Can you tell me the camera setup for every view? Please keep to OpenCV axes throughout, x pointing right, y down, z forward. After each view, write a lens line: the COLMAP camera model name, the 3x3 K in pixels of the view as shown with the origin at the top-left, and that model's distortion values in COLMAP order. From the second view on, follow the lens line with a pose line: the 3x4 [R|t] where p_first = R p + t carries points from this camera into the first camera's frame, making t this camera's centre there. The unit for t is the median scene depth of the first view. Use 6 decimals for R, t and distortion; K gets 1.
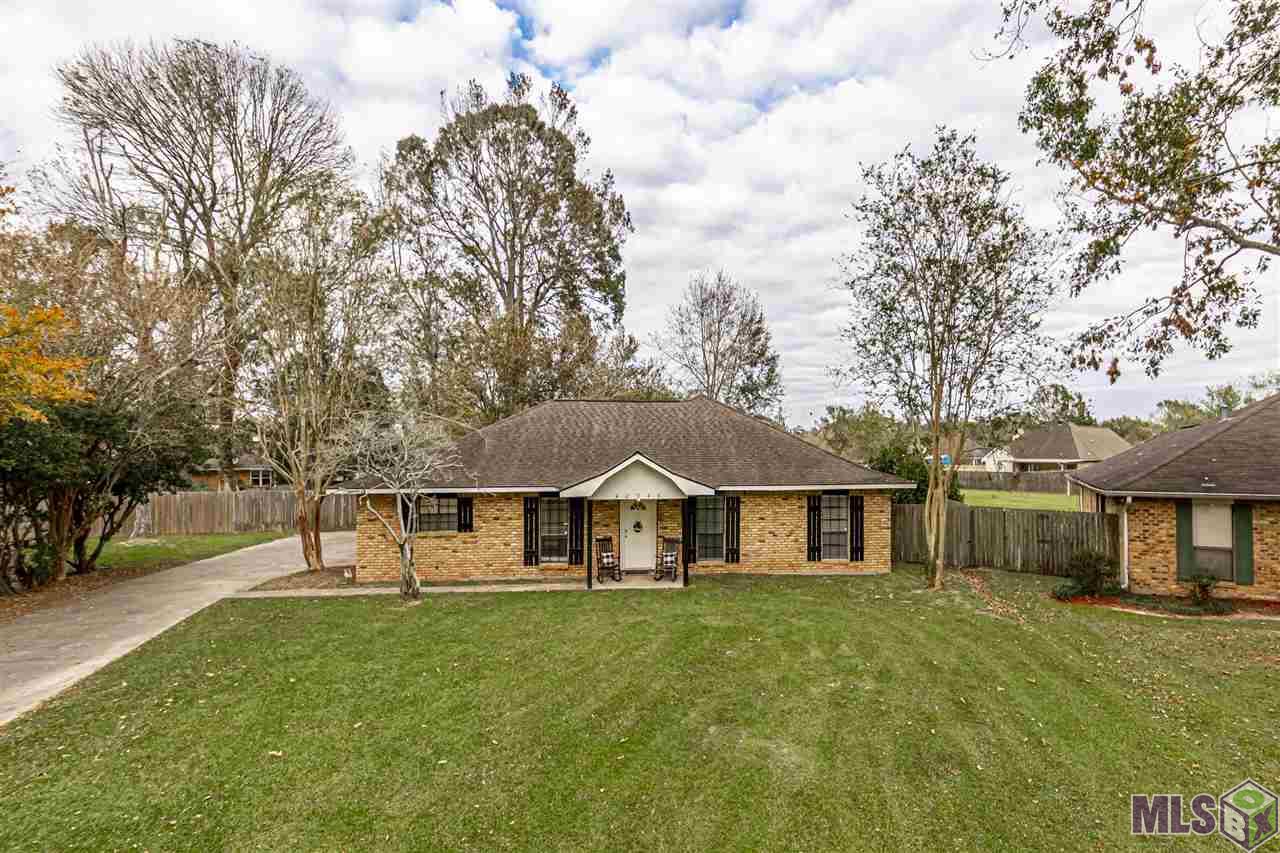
lens RADIAL K [[553.2, 0, 641.7], [0, 553.2, 426.3], [0, 0, 1]] dist [0.002333, 0.000033]
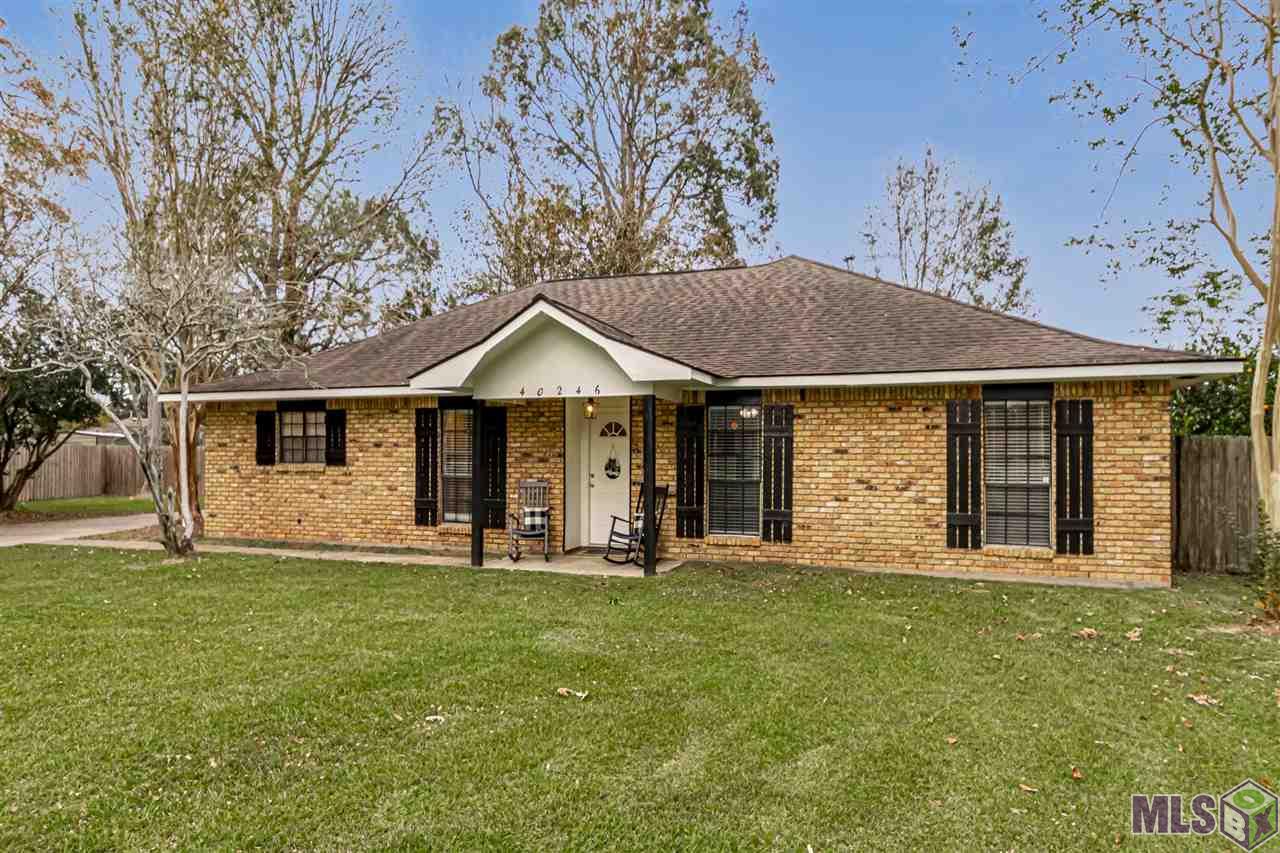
lens RADIAL K [[677.1, 0, 638.3], [0, 677.1, 428.0], [0, 0, 1]] dist [-0.006305, -0.000209]
pose [[0.942269, 0.001152, -0.334854, 0.247915], [0.002558, 0.999940, 0.010637, 0.140608], [0.334846, -0.010879, 0.942210, 0.402205]]
